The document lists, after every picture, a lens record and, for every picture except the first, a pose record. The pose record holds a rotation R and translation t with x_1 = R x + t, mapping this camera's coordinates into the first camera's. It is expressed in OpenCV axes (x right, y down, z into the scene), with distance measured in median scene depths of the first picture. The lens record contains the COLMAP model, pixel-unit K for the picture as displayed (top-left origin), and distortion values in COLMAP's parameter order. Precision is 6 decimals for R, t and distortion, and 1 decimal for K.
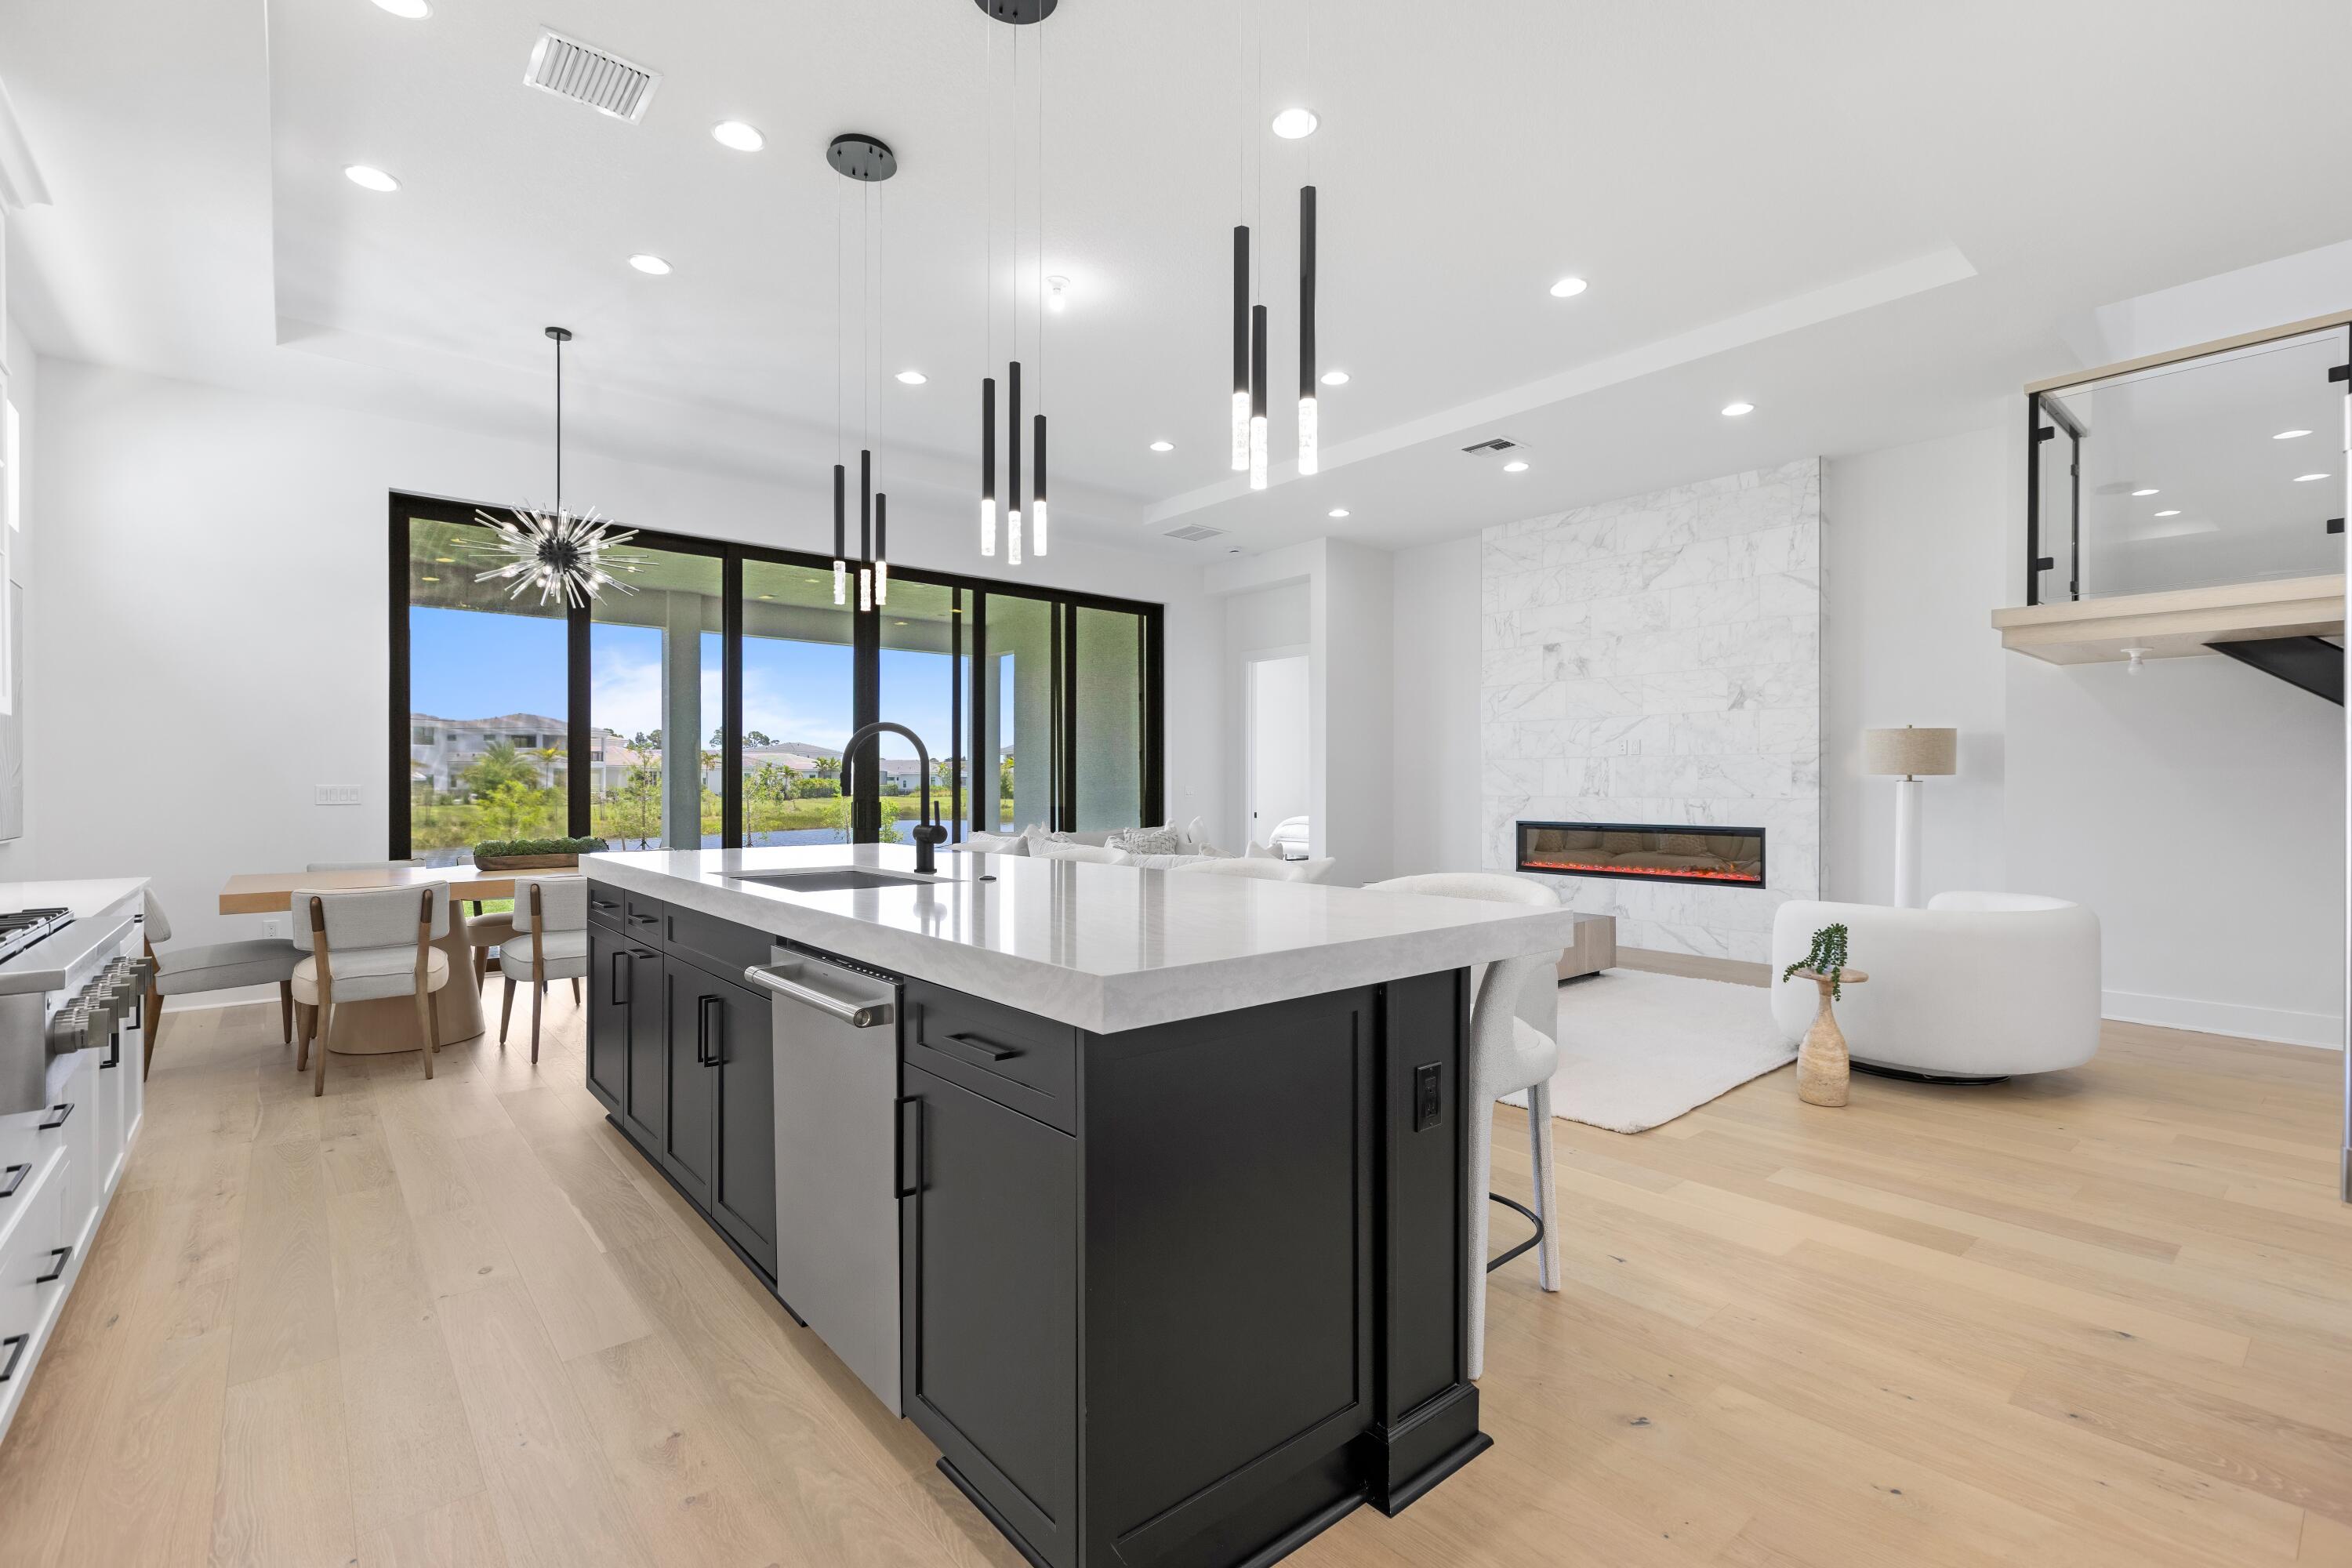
lens RADIAL K [[1051.1, 0, 1179.7], [0, 1051.1, 787.6], [0, 0, 1]] dist [0.005749, -0.002793]
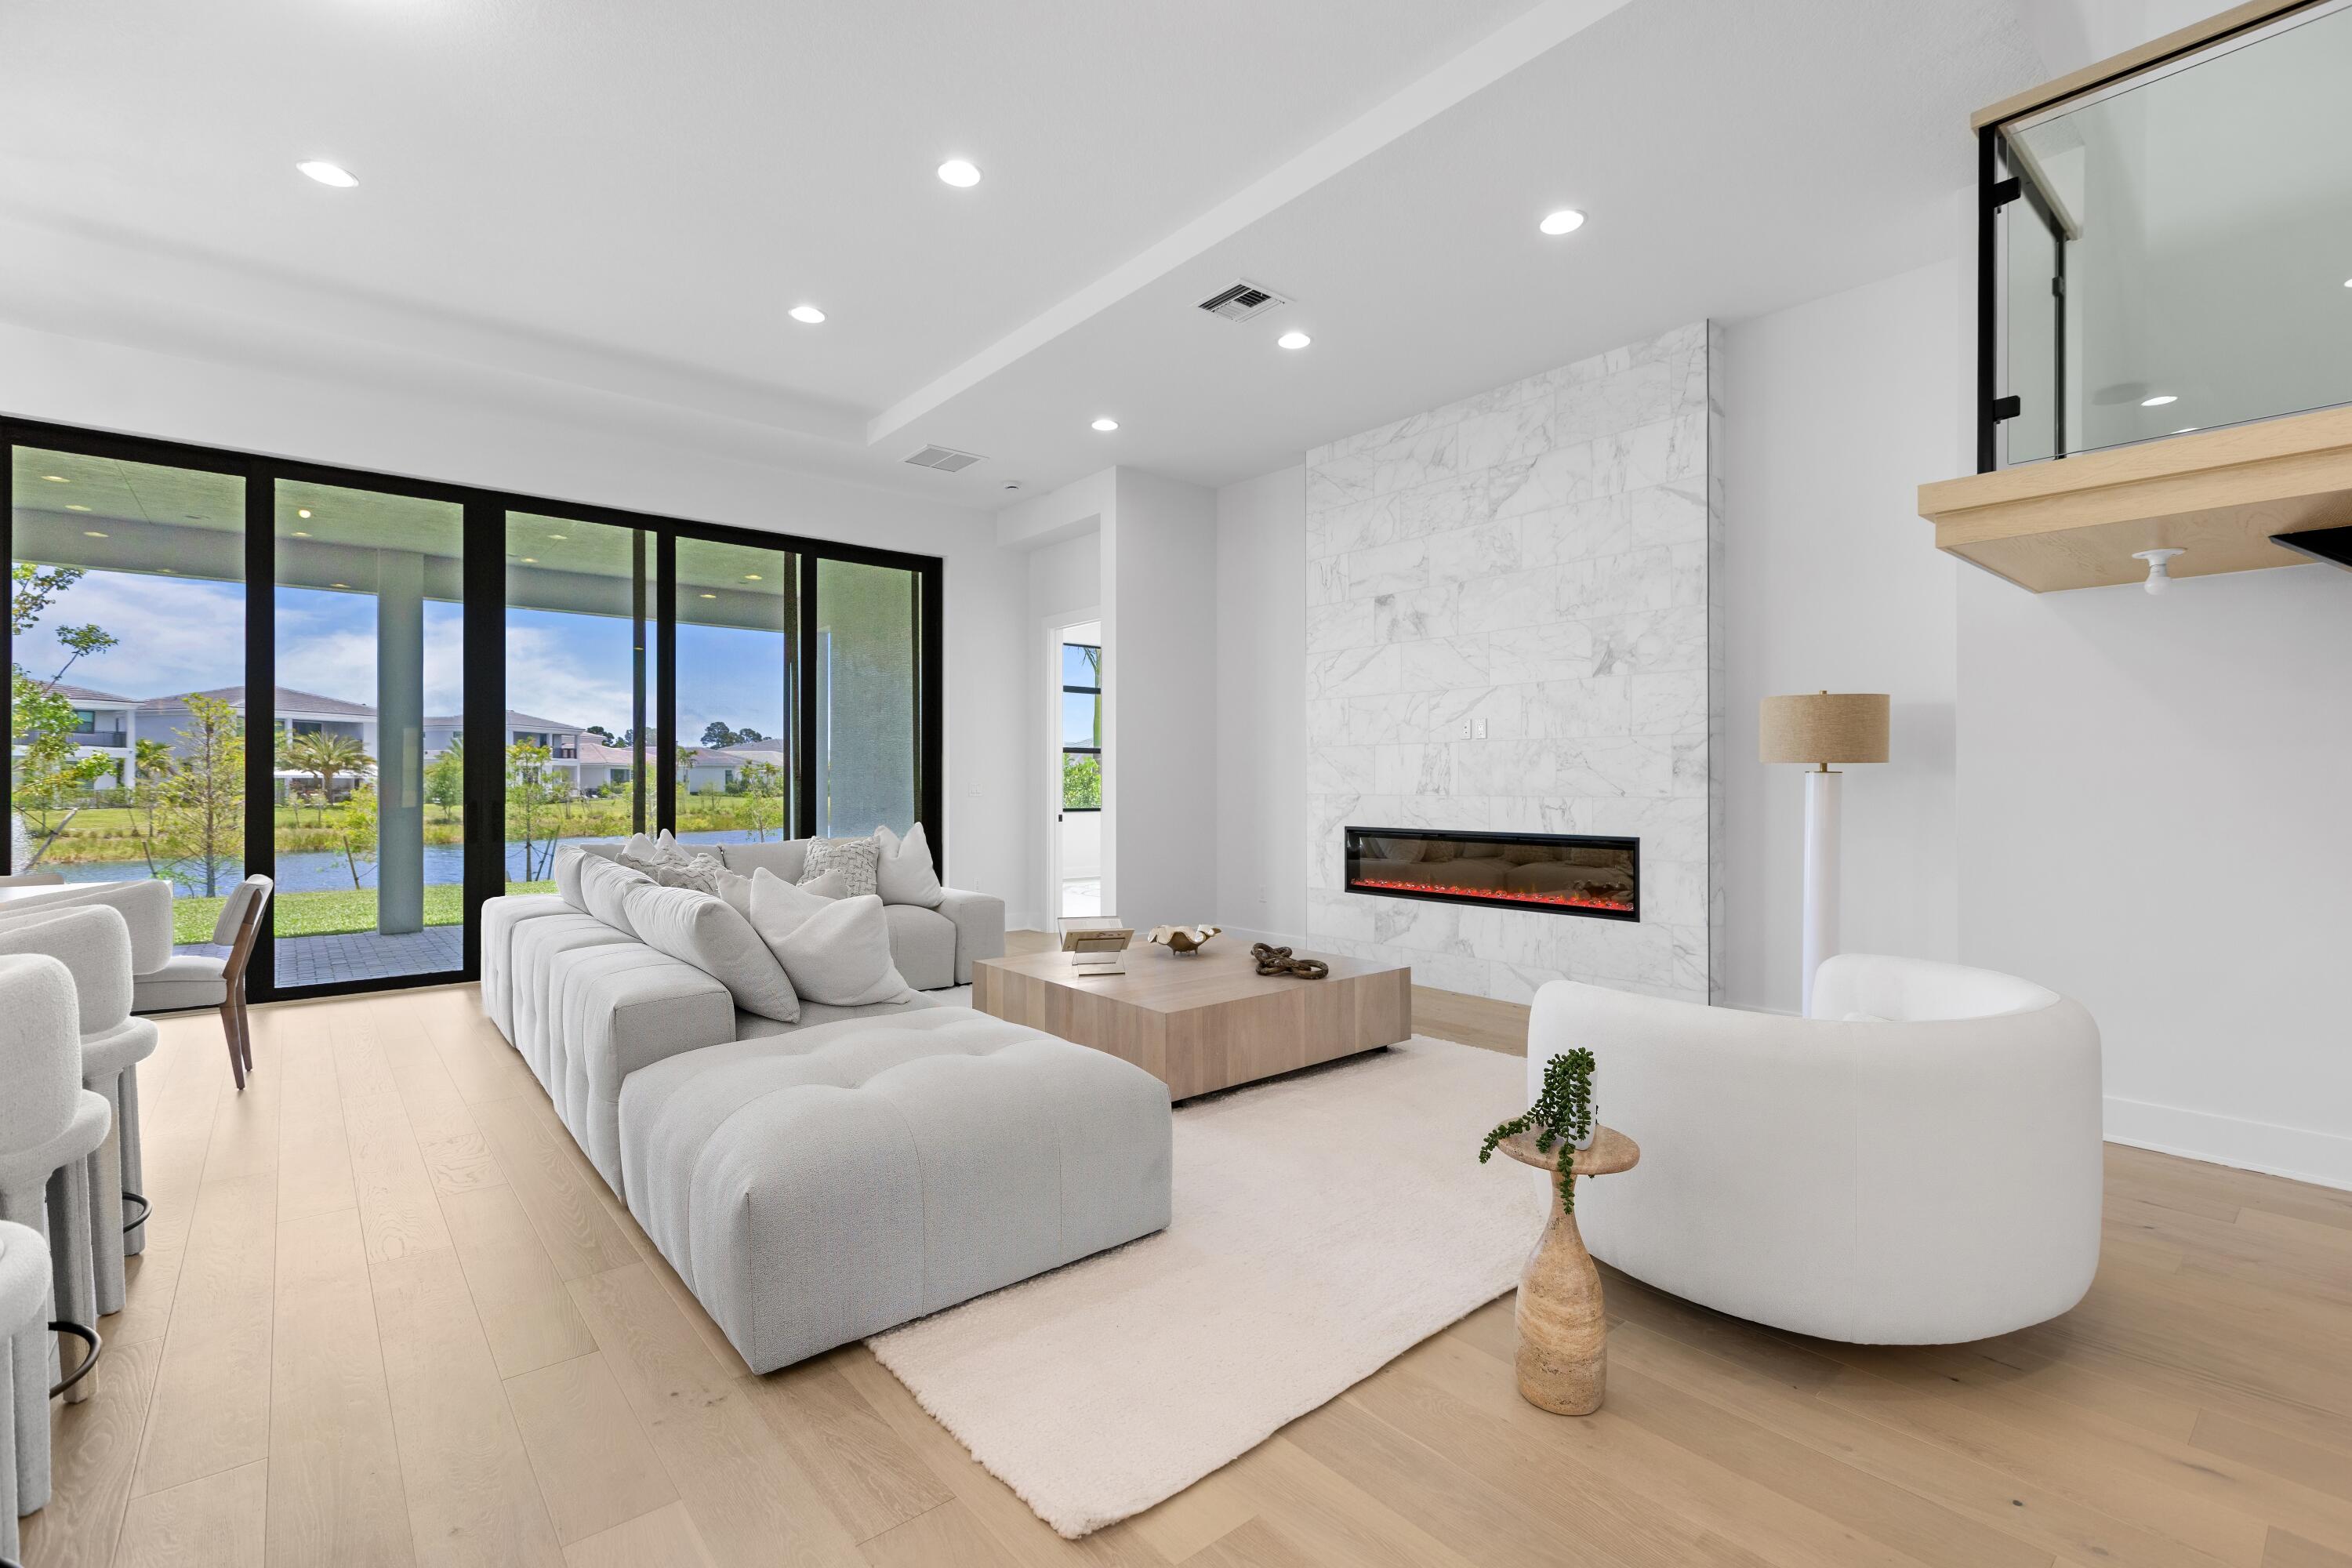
lens RADIAL K [[1051.1, 0, 1182.4], [0, 1051.1, 781.0], [0, 0, 1]] dist [0.005749, -0.002793]
pose [[0.999997, -0.002344, -0.000009, 0.314873], [0.002344, 0.999992, -0.003263, 0.001025], [0.000016, 0.003263, 0.999995, 0.358966]]
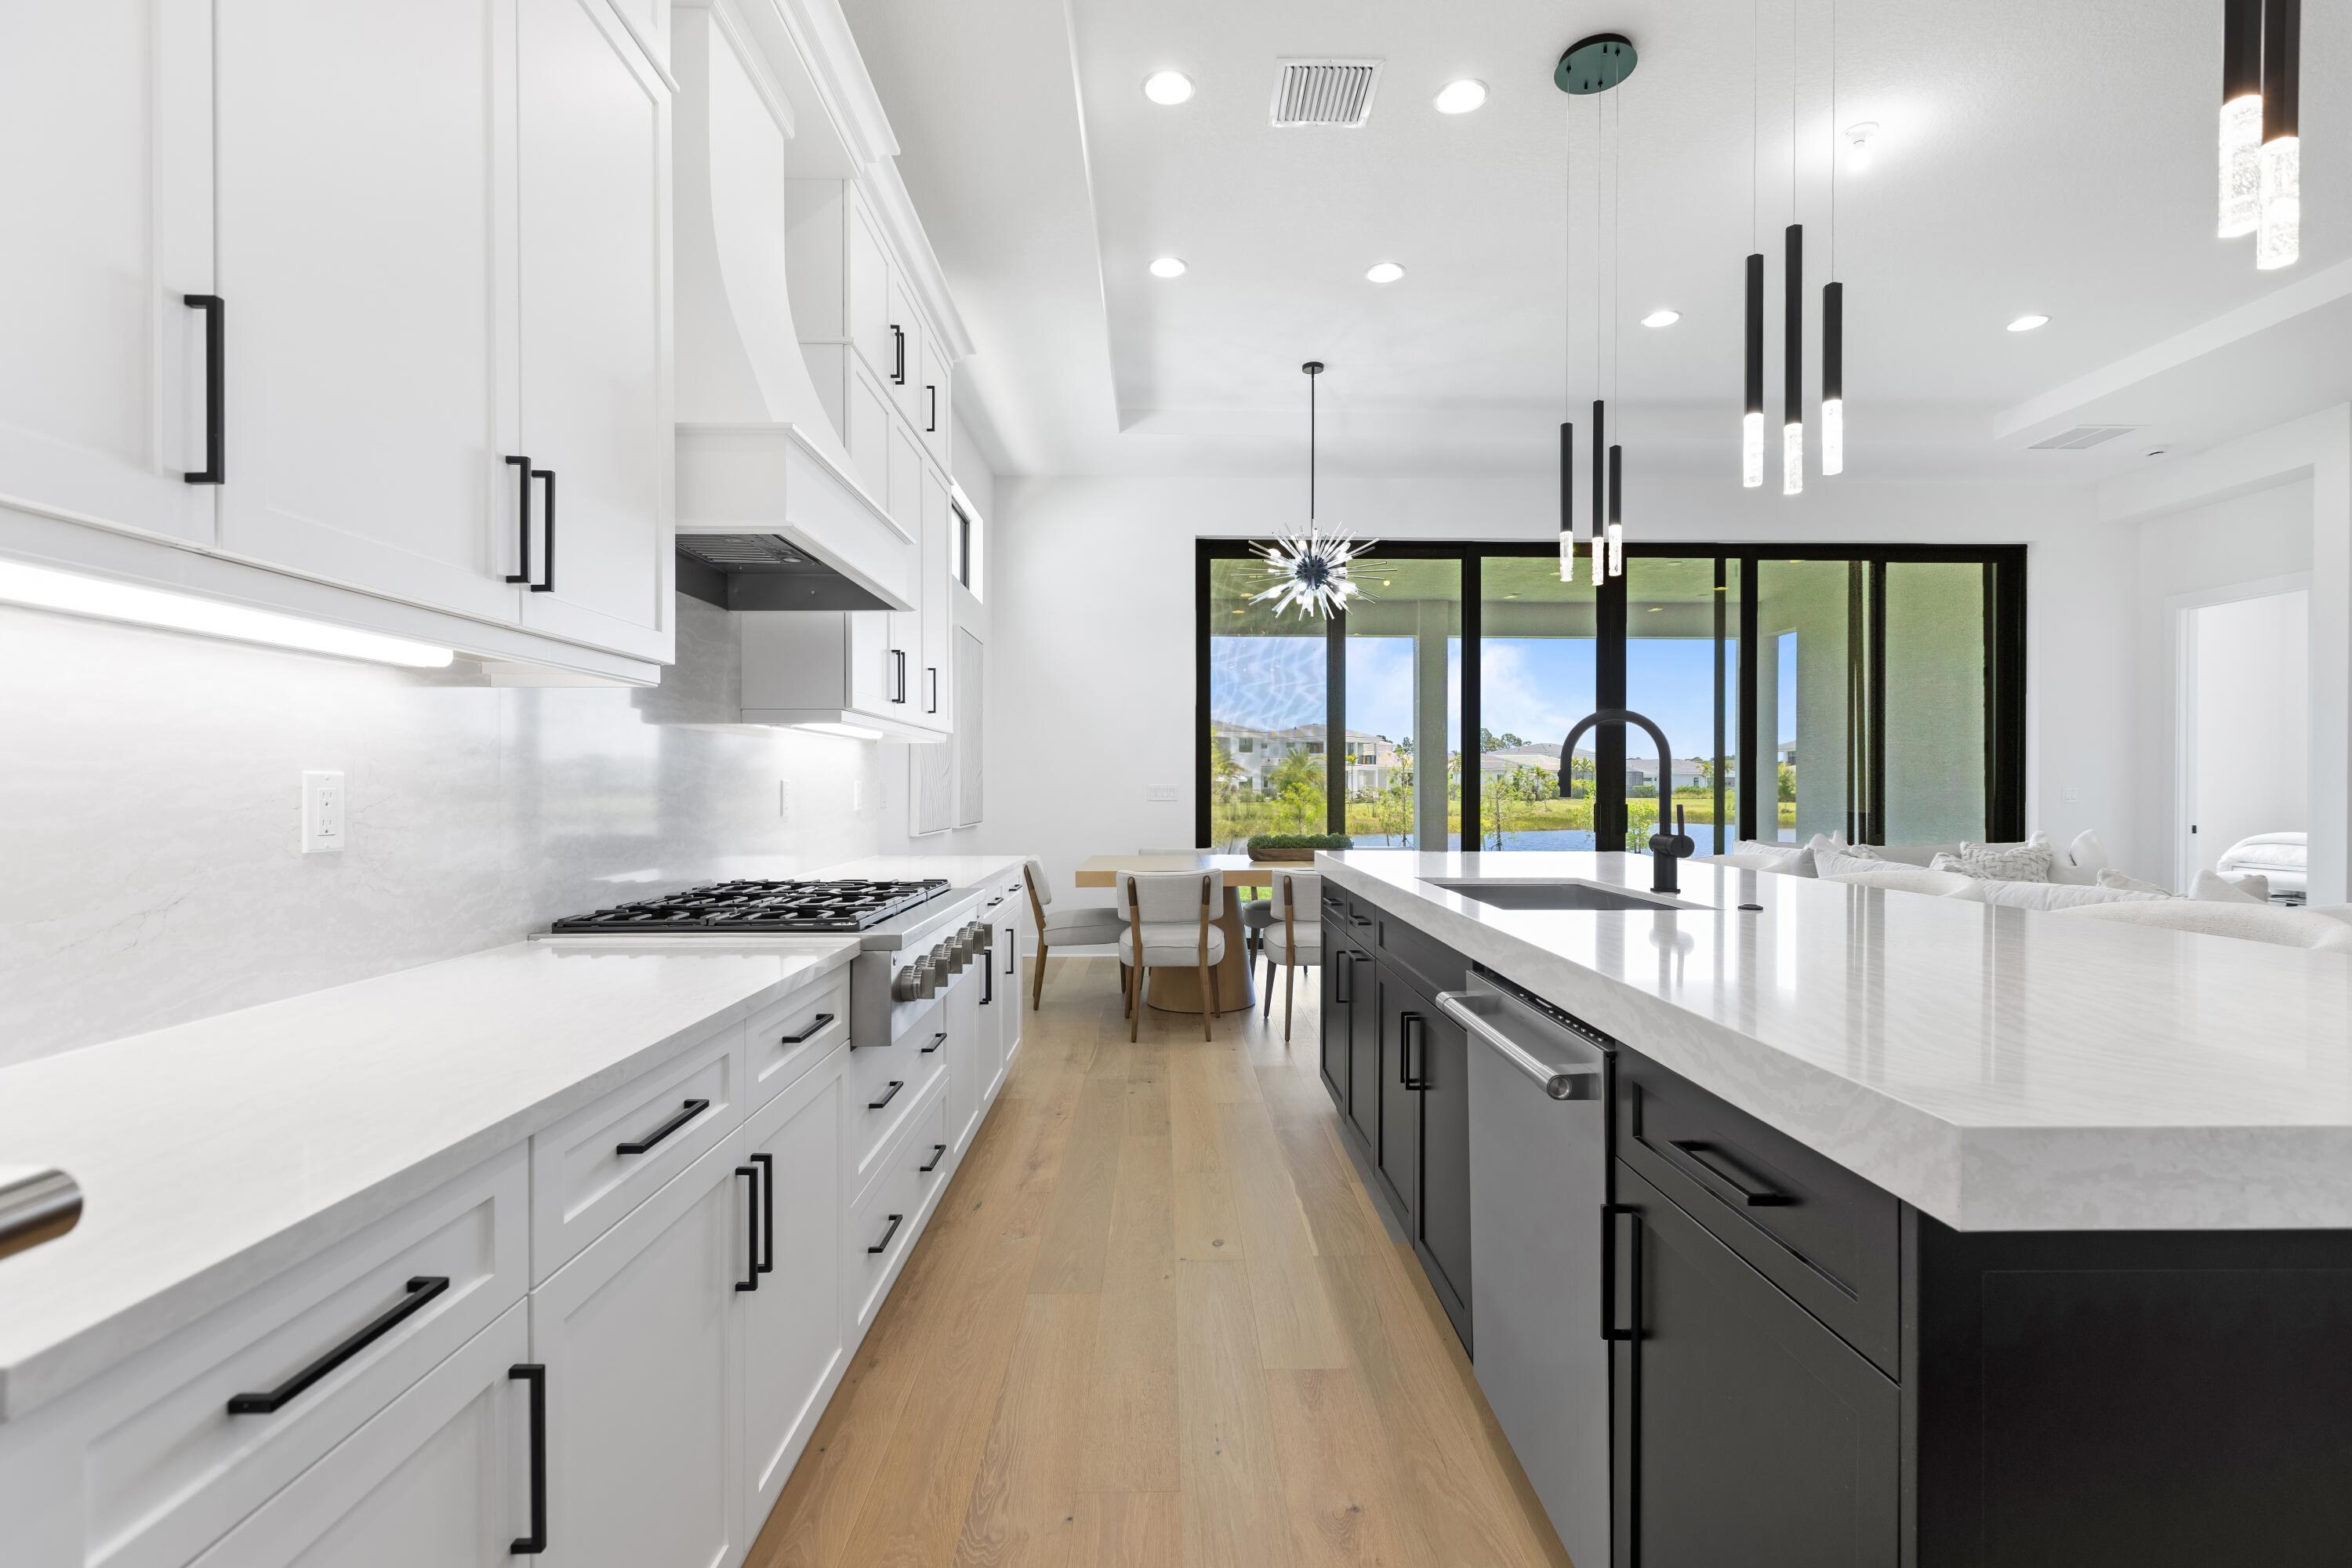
lens RADIAL K [[1051.1, 0, 1178.9], [0, 1051.1, 786.7], [0, 0, 1]] dist [0.005749, -0.002793]
pose [[0.773021, 0.001916, -0.634378, -0.009789], [-0.003005, 0.999995, -0.000642, 0.000348], [0.634374, 0.002403, 0.773023, 0.077259]]
